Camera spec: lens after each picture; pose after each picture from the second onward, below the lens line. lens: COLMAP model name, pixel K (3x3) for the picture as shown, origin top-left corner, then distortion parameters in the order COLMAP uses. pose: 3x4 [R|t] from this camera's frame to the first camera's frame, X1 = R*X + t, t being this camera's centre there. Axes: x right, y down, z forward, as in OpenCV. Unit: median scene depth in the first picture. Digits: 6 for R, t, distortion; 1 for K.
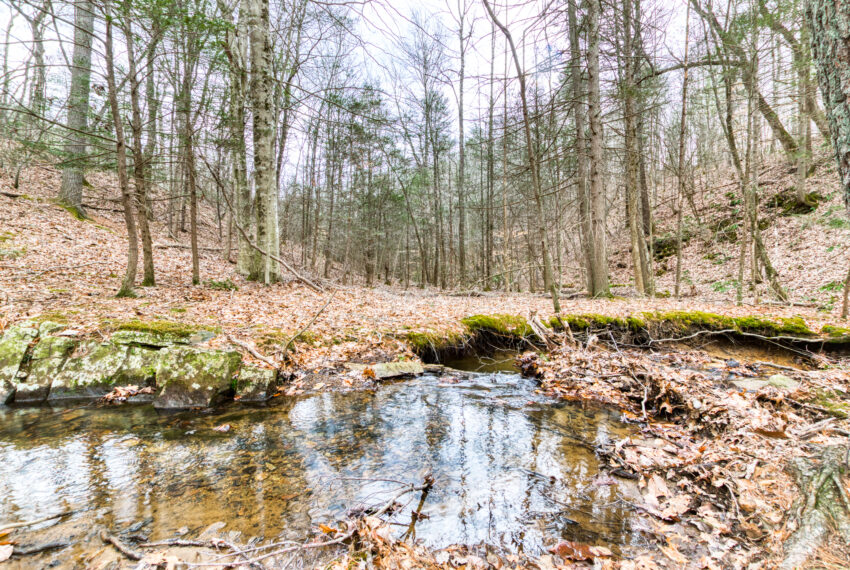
lens RADIAL K [[410.1, 0, 425.0], [0, 410.1, 285.0], [0, 0, 1]] dist [-0.003853, -0.000178]
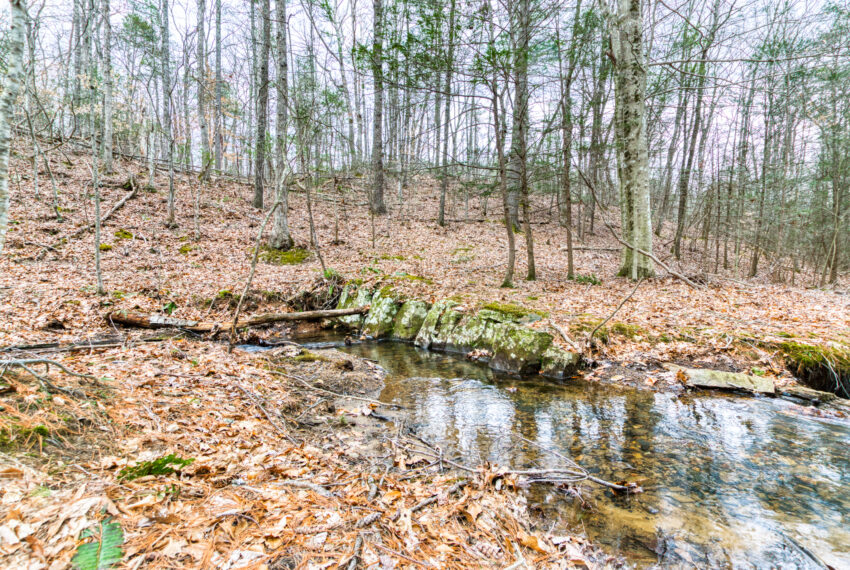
lens RADIAL K [[410.1, 0, 425.0], [0, 410.1, 285.0], [0, 0, 1]] dist [-0.003853, -0.000178]
pose [[0.548298, 0.008936, -0.836235, 0.295261], [-0.014718, 0.999891, 0.001034, 0.032040], [0.836153, 0.011741, 0.548370, 0.085260]]
